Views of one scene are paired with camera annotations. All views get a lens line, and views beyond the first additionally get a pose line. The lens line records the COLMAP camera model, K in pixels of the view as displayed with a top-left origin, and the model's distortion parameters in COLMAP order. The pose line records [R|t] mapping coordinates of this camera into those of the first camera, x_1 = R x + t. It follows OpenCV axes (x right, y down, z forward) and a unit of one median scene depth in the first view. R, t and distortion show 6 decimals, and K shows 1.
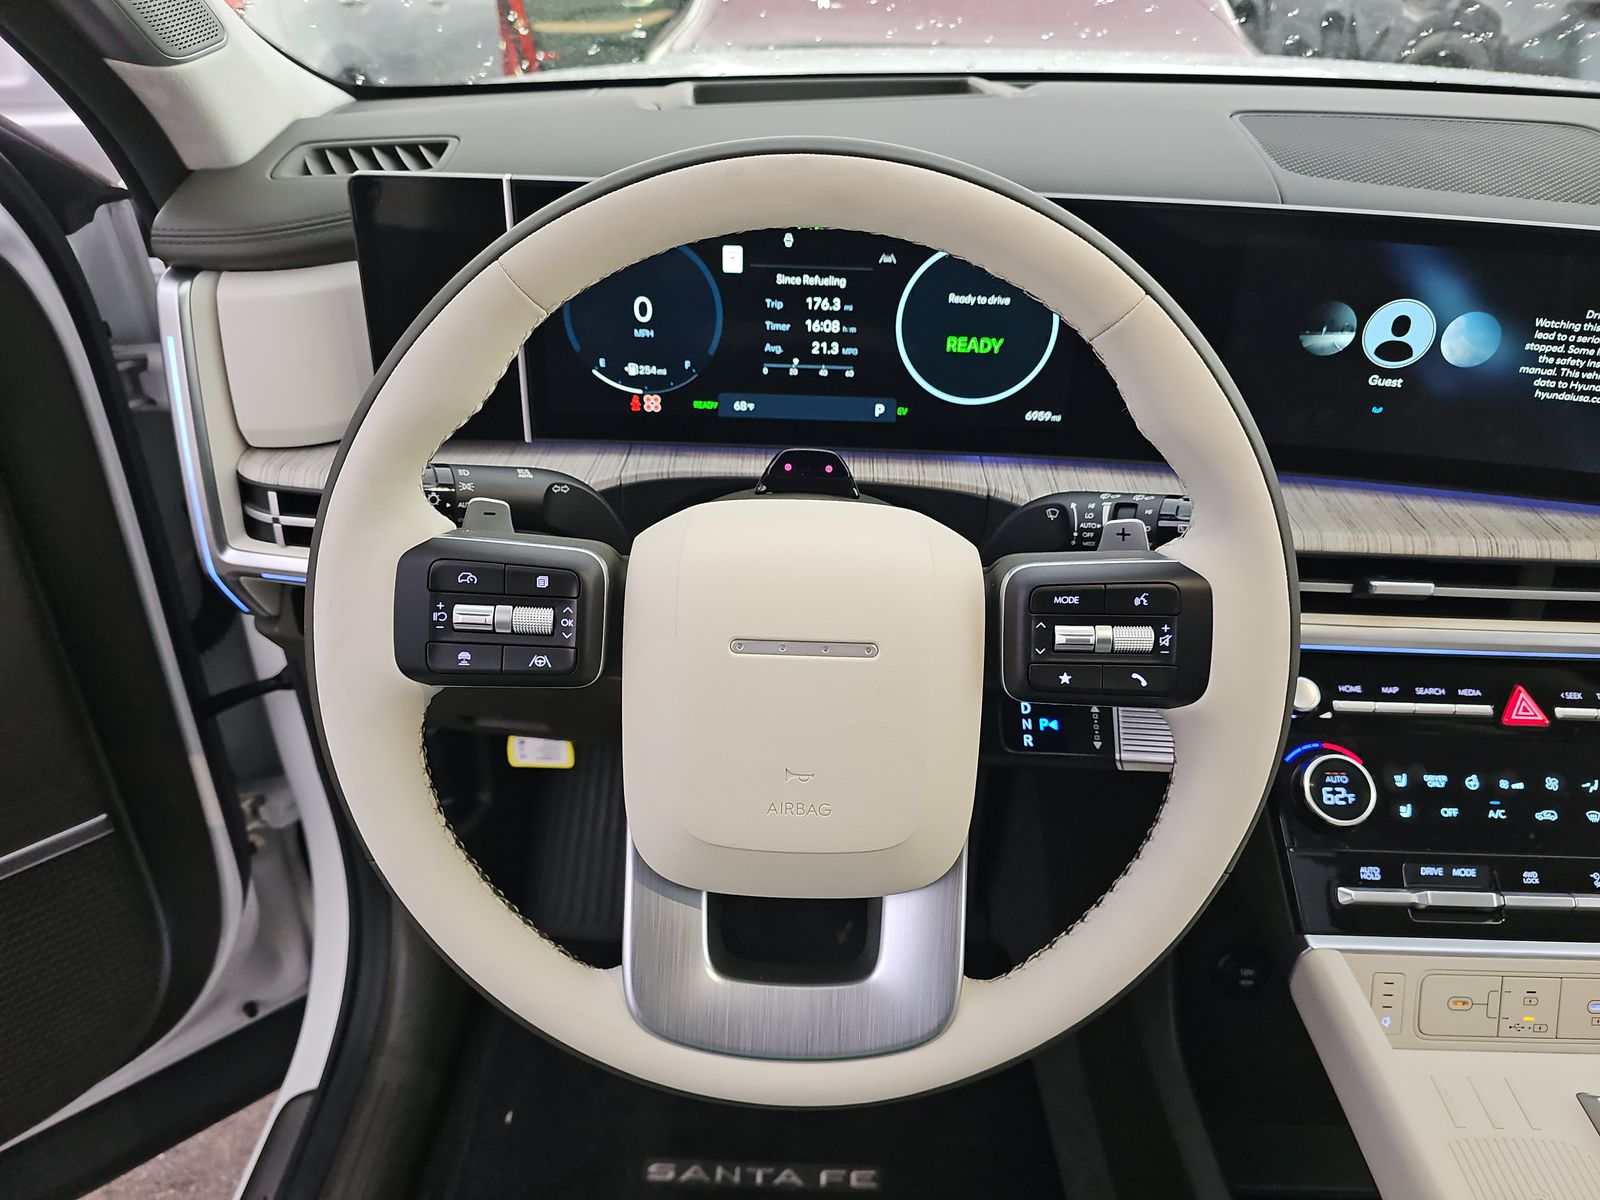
lens RADIAL K [[1072.6, 0, 810.0], [0, 1072.6, 631.9], [0, 0, 1]] dist [0.084983, 0.000254]
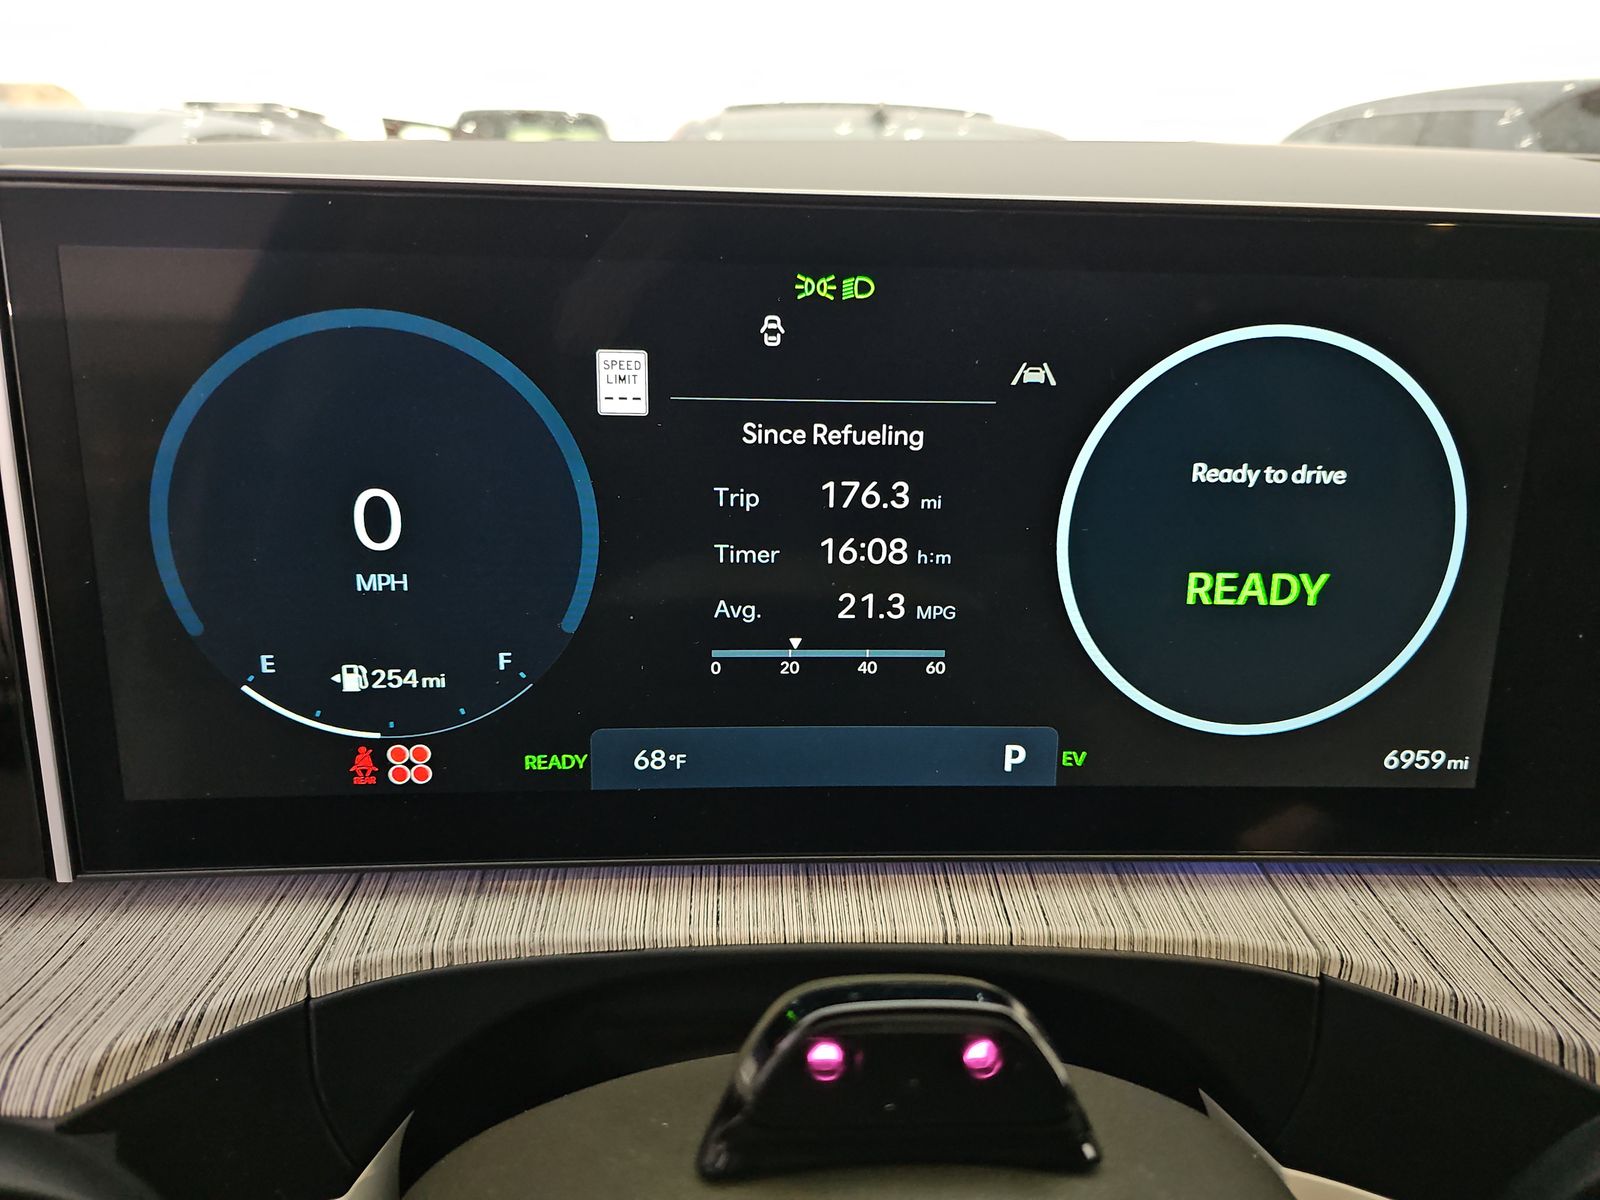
lens RADIAL K [[1072.6, 0, 802.0], [0, 1072.6, 598.4], [0, 0, 1]] dist [0.084983, 0.000254]
pose [[0.999140, -0.029260, 0.029376, -0.021889], [0.036199, 0.961070, -0.273923, -0.162360], [-0.020218, 0.274751, 0.961303, 0.634188]]
